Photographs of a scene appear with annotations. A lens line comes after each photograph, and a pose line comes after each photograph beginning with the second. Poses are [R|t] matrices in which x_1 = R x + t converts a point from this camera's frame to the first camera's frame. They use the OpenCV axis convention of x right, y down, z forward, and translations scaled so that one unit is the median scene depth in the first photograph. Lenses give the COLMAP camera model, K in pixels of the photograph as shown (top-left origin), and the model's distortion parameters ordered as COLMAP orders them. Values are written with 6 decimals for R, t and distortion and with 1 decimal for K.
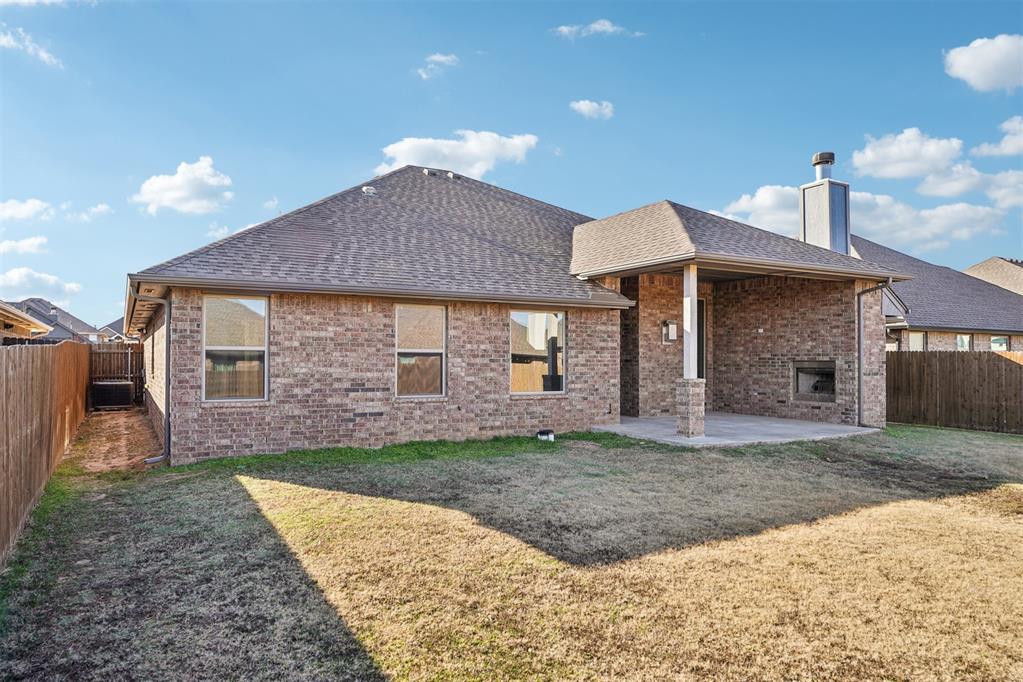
lens RADIAL K [[653.0, 0, 508.0], [0, 653.0, 347.3], [0, 0, 1]] dist [0.000856, -0.001517]
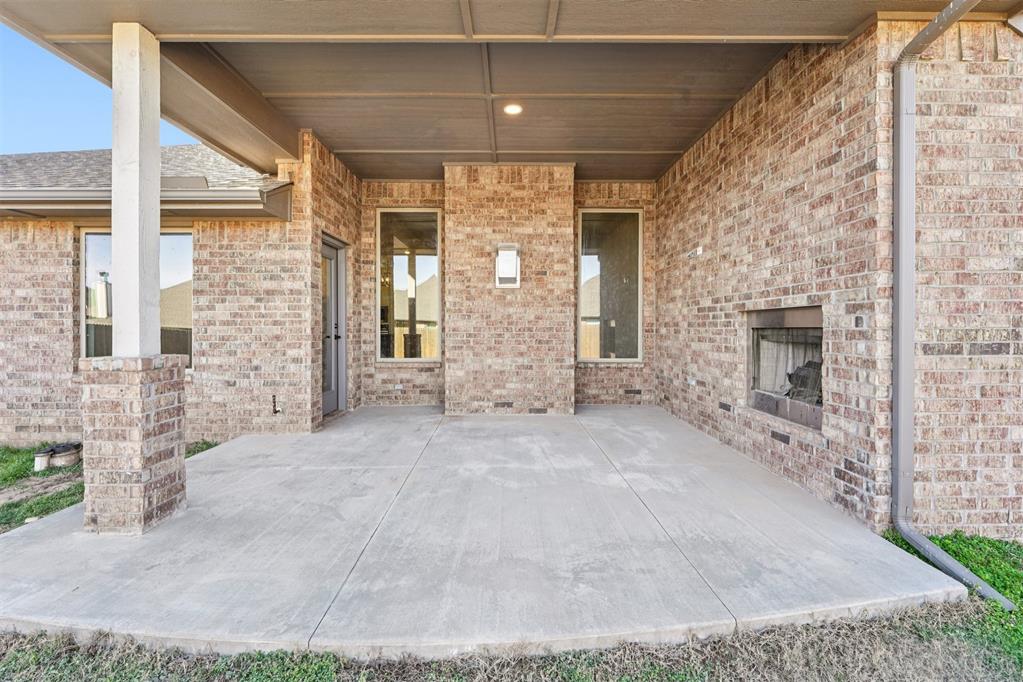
lens RADIAL K [[434.7, 0, 512.5], [0, 434.7, 326.0], [0, 0, 1]] dist [-0.001319, 0.000415]
pose [[0.880448, -0.004528, -0.474121, 0.481186], [0.013179, 0.999802, 0.014924, 0.026309], [0.473959, -0.019388, 0.880333, 0.757286]]
